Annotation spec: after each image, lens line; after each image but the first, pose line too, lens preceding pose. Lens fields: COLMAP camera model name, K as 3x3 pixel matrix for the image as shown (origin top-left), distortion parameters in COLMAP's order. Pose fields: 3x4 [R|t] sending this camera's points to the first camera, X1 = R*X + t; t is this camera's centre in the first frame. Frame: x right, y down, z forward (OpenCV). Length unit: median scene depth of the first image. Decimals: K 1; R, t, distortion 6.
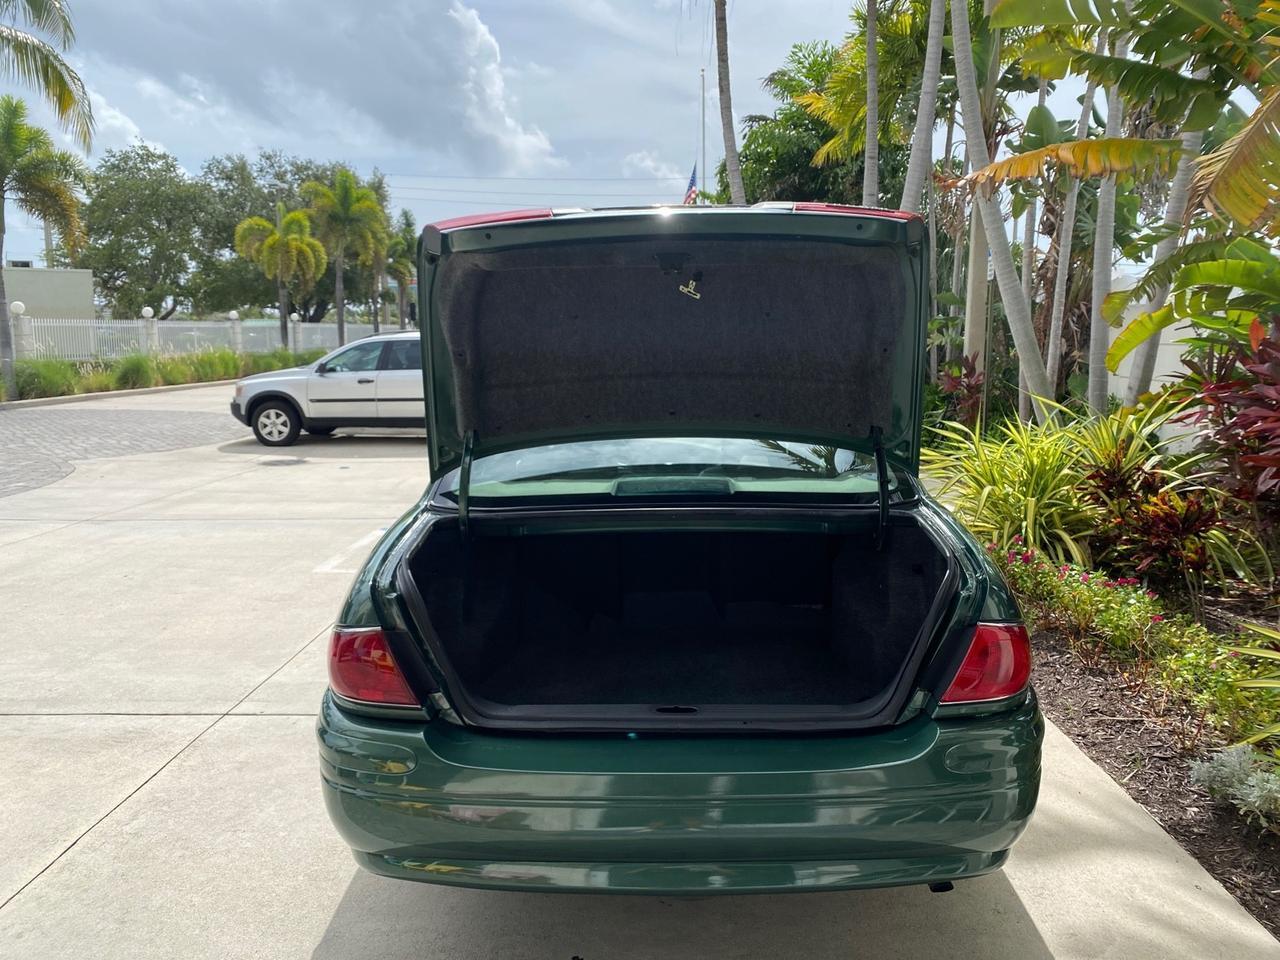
lens RADIAL K [[984.1, 0, 646.2], [0, 984.1, 473.9], [0, 0, 1]] dist [0.018535, -0.018947]
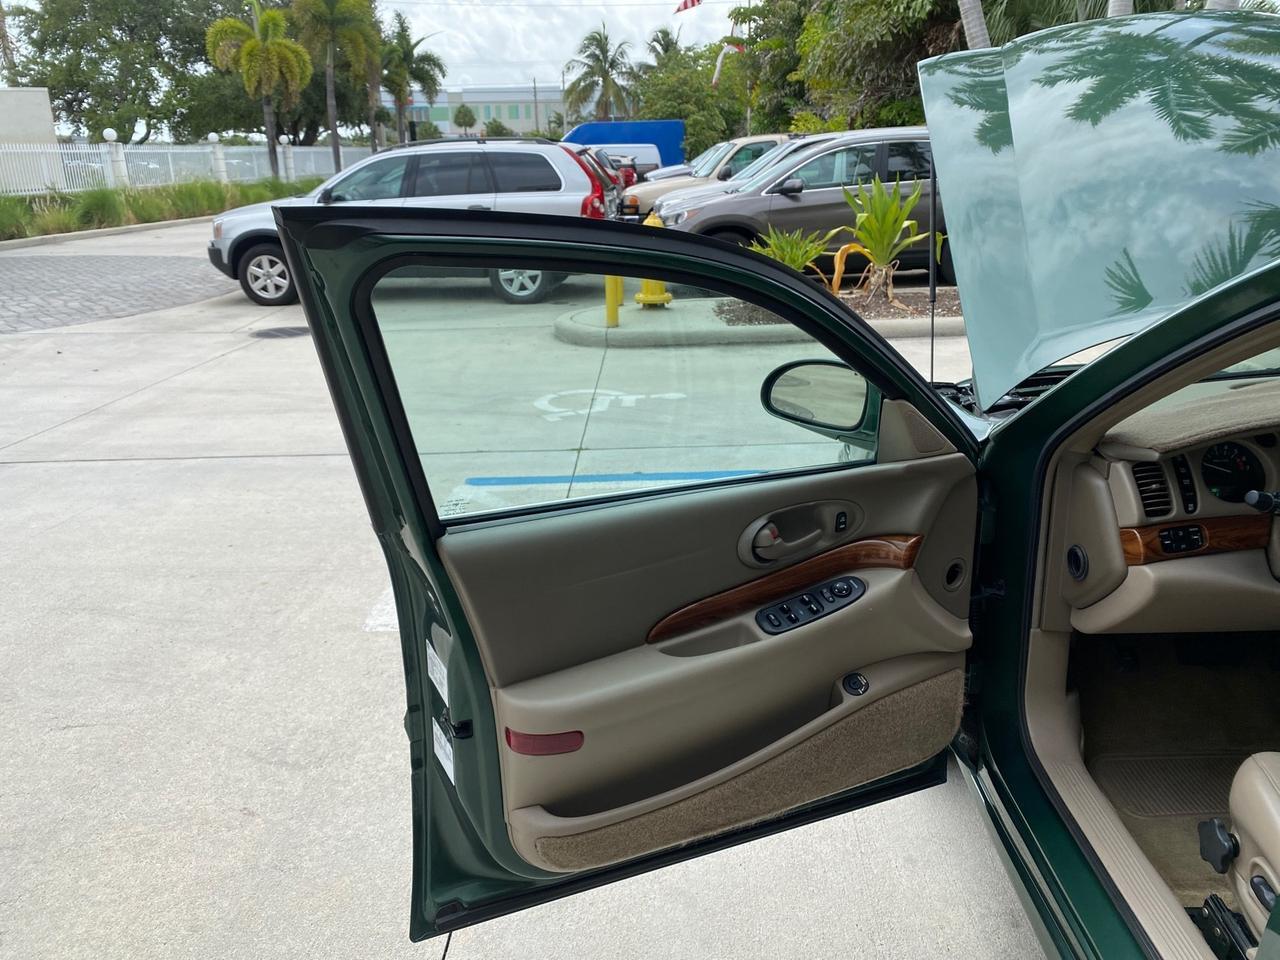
lens RADIAL K [[984.1, 0, 640.4], [0, 984.1, 466.2], [0, 0, 1]] dist [0.018535, -0.018947]
pose [[0.999715, -0.019441, -0.013847, -0.090693], [0.021445, 0.986297, 0.163578, -0.024979], [0.010477, -0.163828, 0.986433, 0.250068]]
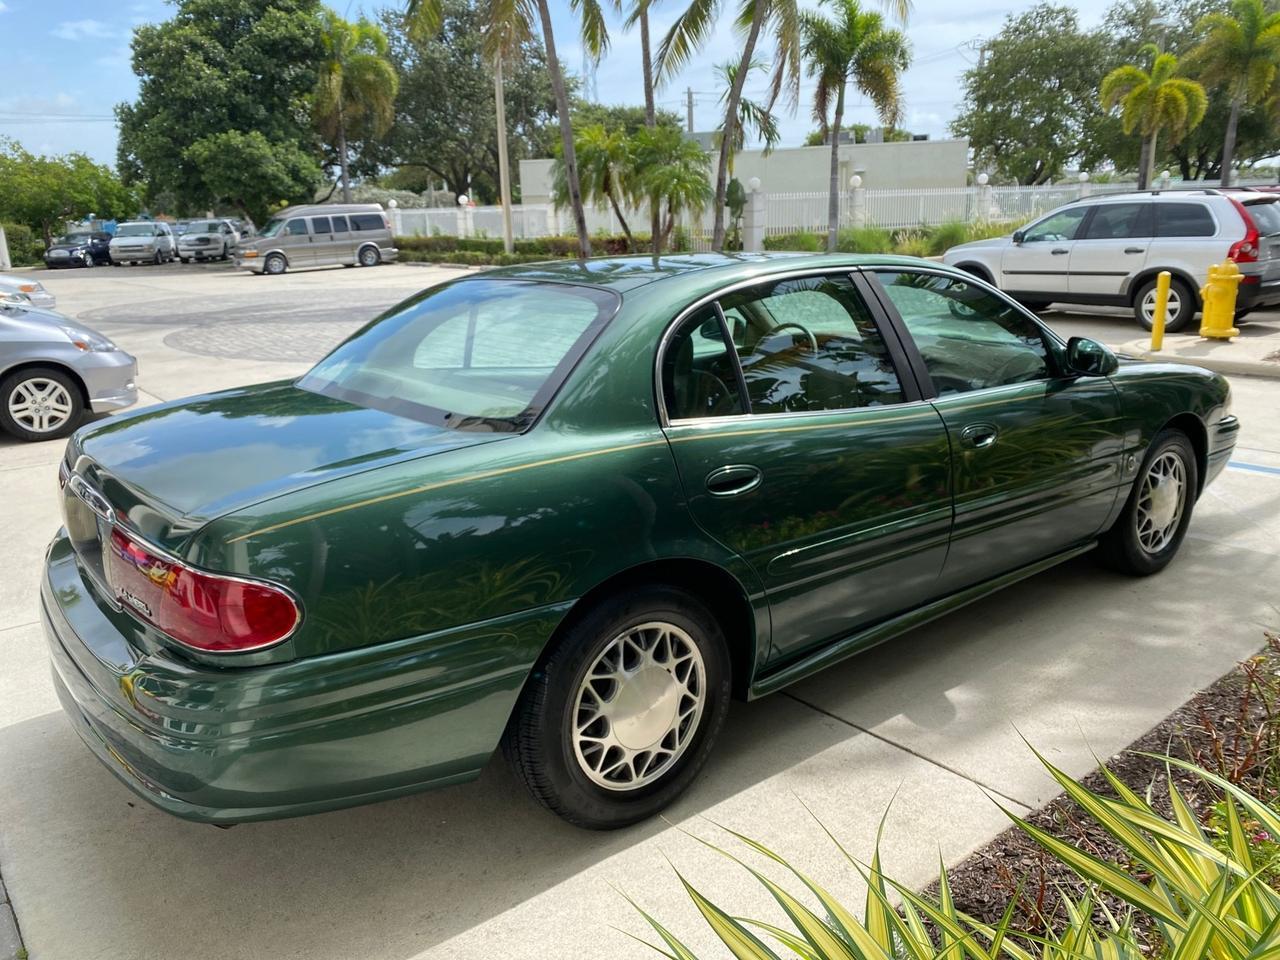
lens RADIAL K [[984.1, 0, 638.8], [0, 984.1, 476.0], [0, 0, 1]] dist [0.018535, -0.018947]
pose [[0.637754, 0.180214, -0.748861, 0.186750], [-0.077041, 0.982293, 0.170780, -0.016289], [0.766377, -0.051223, 0.640345, 0.106049]]
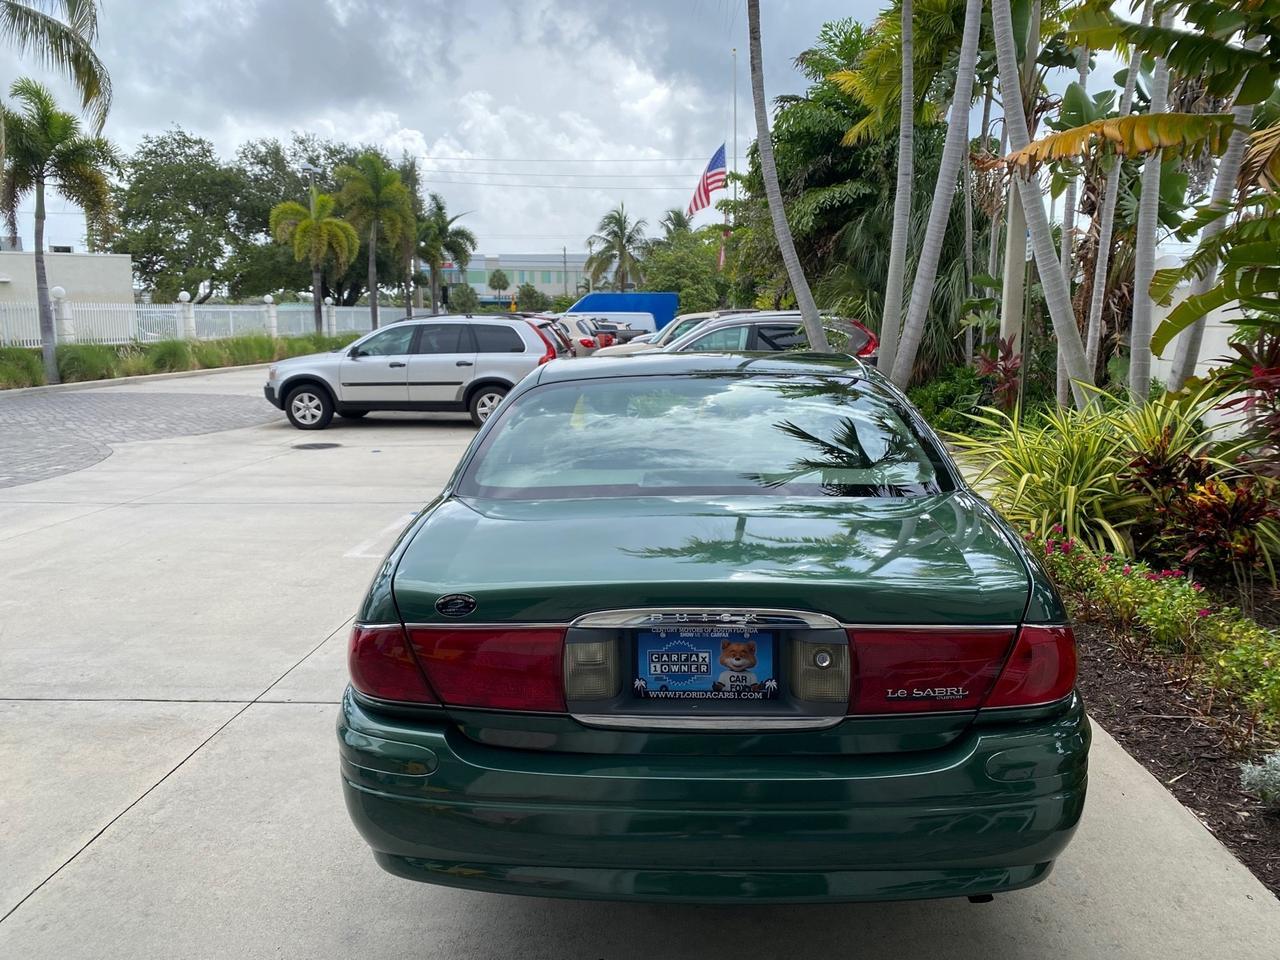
lens RADIAL K [[984.1, 0, 643.6], [0, 984.1, 467.6], [0, 0, 1]] dist [0.018535, -0.018947]
pose [[0.999424, 0.002185, -0.033853, 0.000499], [-0.001796, 0.999932, 0.011506, -0.001553], [0.033876, -0.011439, 0.999361, 0.005057]]
